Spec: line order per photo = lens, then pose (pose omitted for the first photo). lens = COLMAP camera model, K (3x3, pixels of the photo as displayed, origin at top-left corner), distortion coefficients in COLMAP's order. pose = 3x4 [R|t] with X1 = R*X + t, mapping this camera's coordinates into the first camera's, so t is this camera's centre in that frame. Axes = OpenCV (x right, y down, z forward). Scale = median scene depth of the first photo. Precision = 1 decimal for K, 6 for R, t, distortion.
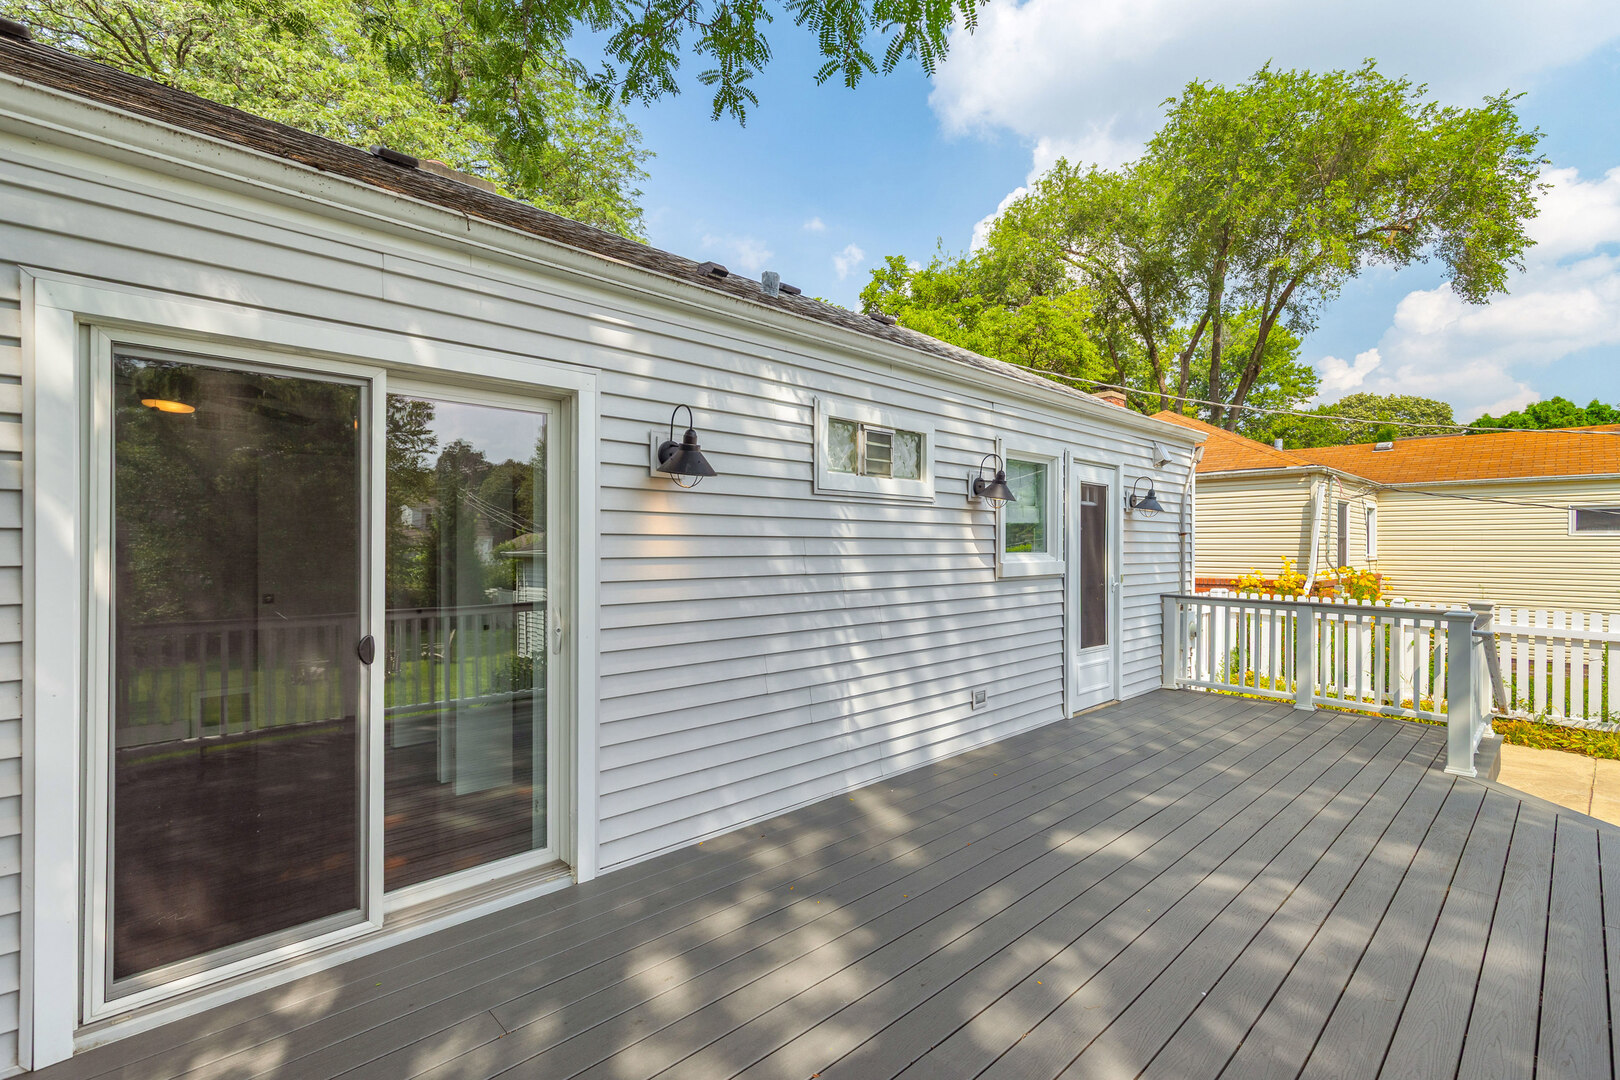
lens RADIAL K [[737.3, 0, 808.1], [0, 737.3, 544.7], [0, 0, 1]] dist [0.003931, -0.000763]
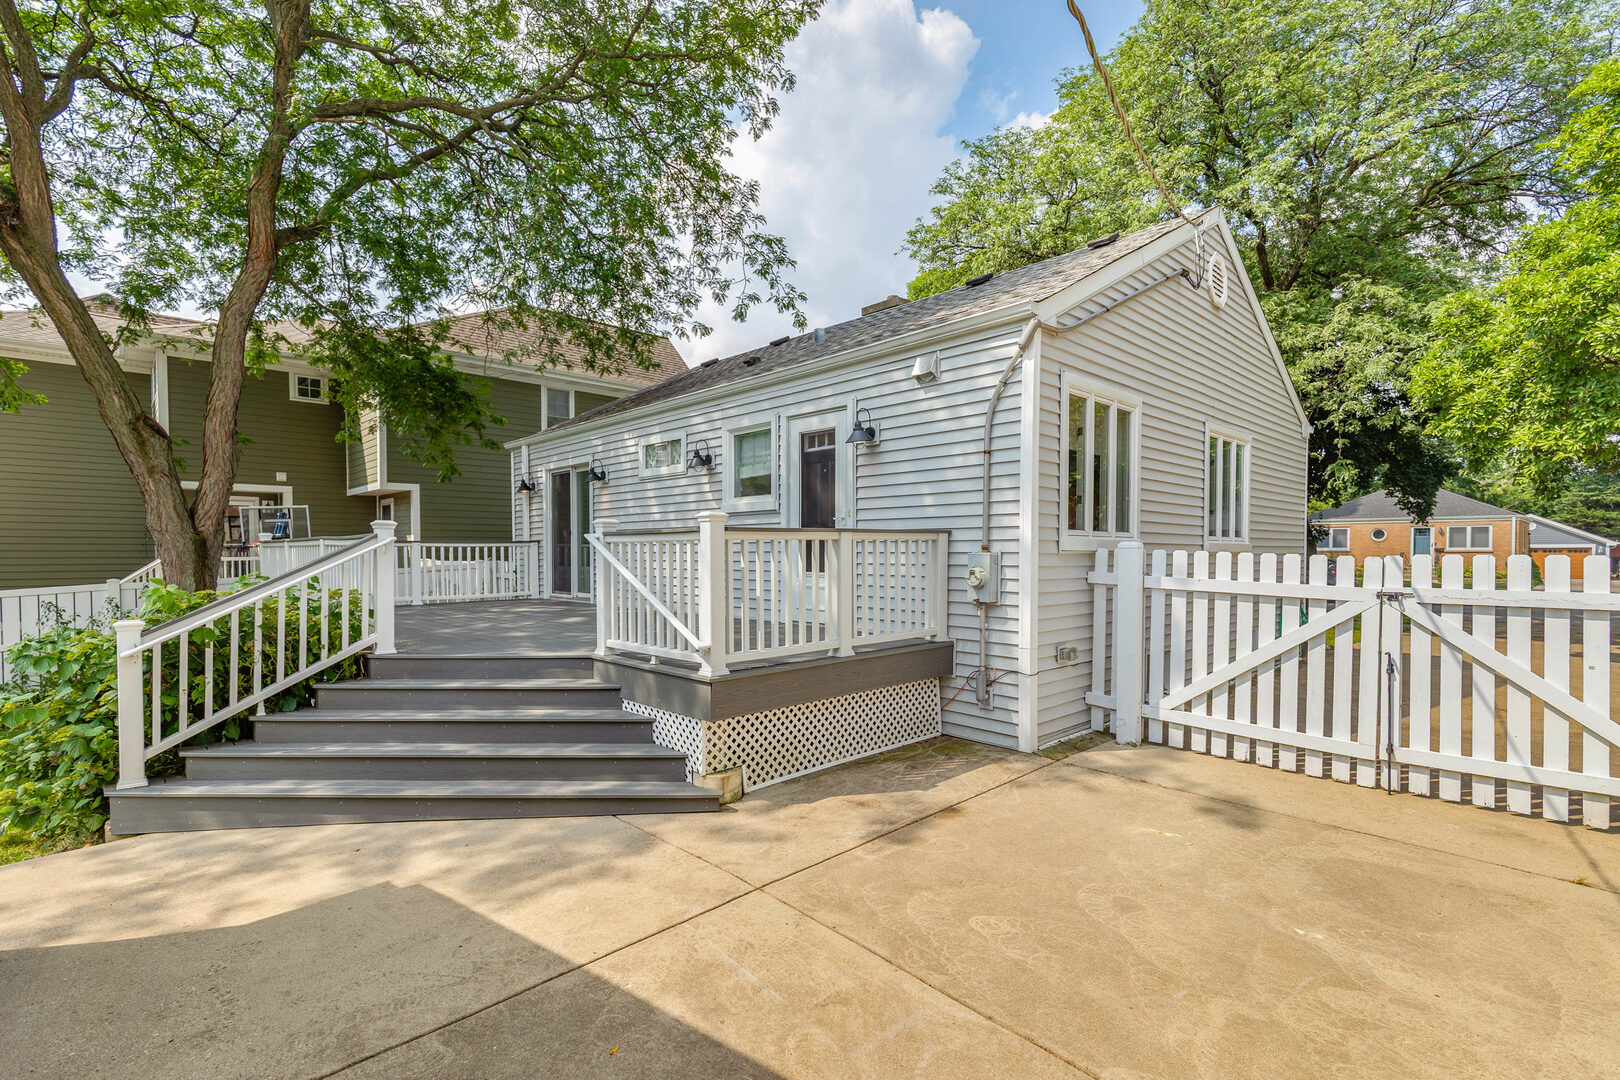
lens RADIAL K [[737.3, 0, 812.6], [0, 737.3, 552.5], [0, 0, 1]] dist [0.003931, -0.000763]
pose [[-0.003855, 0.002890, -0.999988, 1.853371], [0.001651, 0.999994, 0.002884, 0.124130], [0.999991, -0.001640, -0.003860, 1.211556]]
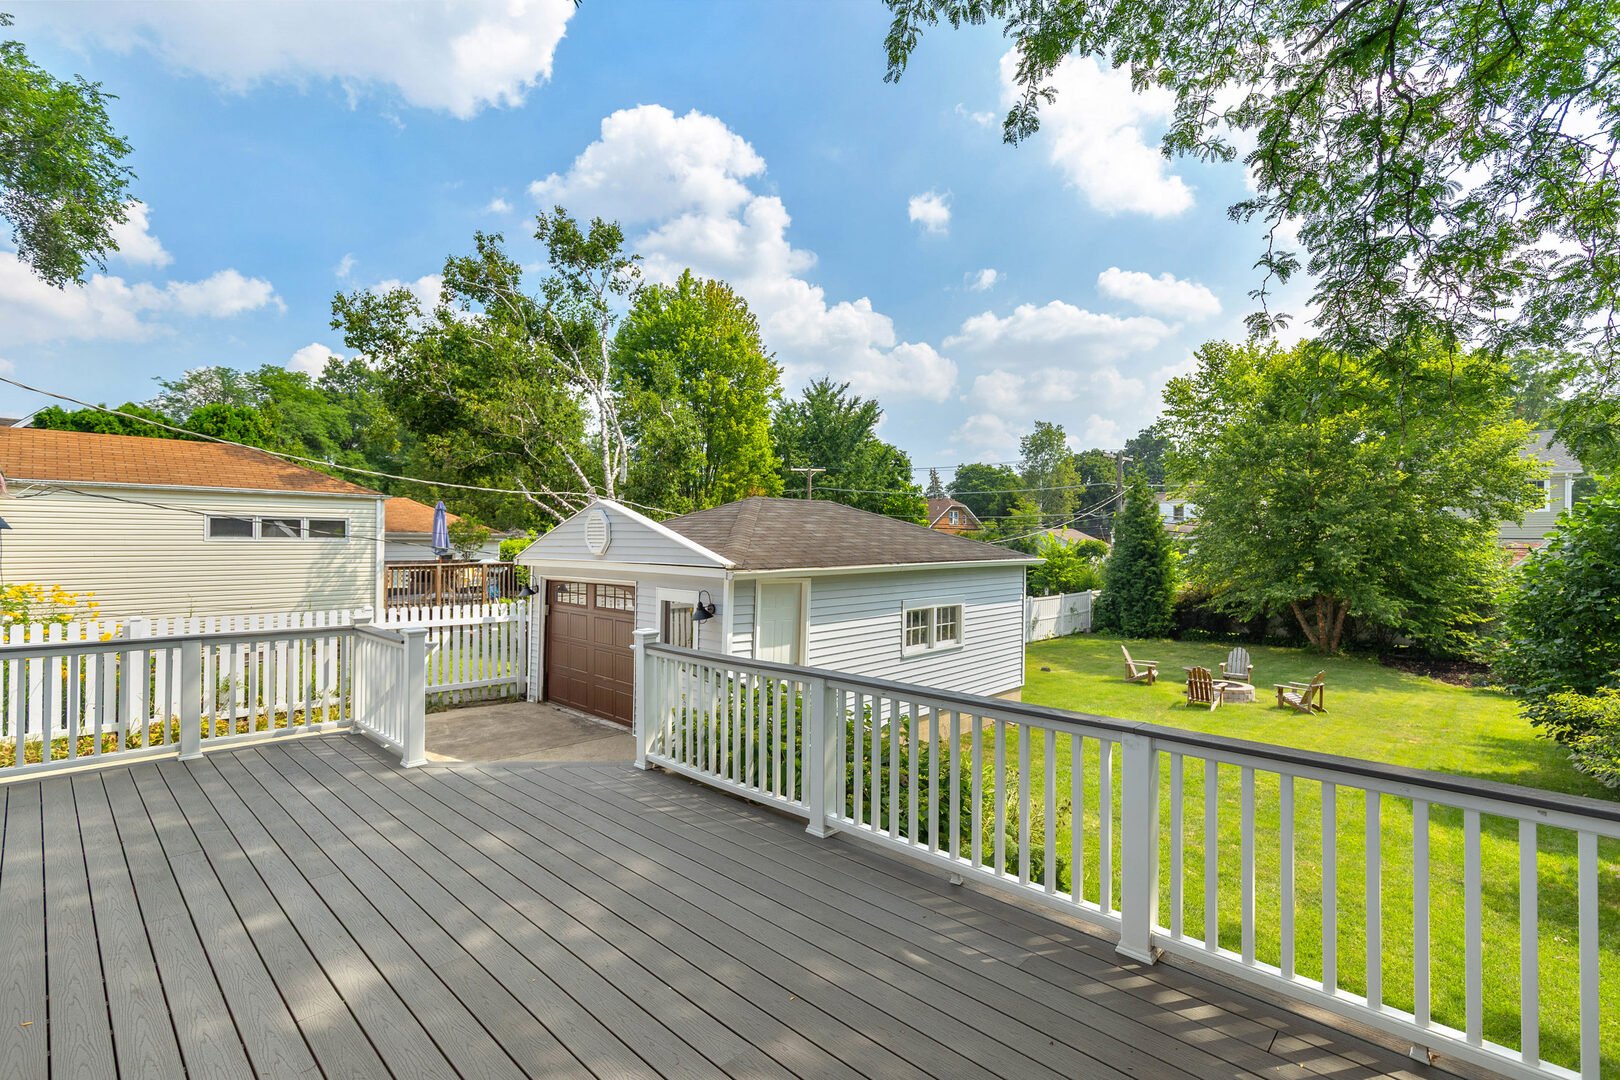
lens RADIAL K [[737.3, 0, 806.0], [0, 737.3, 534.6], [0, 0, 1]] dist [0.003931, -0.000763]
pose [[-0.046442, 0.001366, 0.998920, -0.353296], [-0.002560, 0.999996, -0.001487, -0.068264], [-0.998918, -0.002626, -0.046439, 0.468670]]
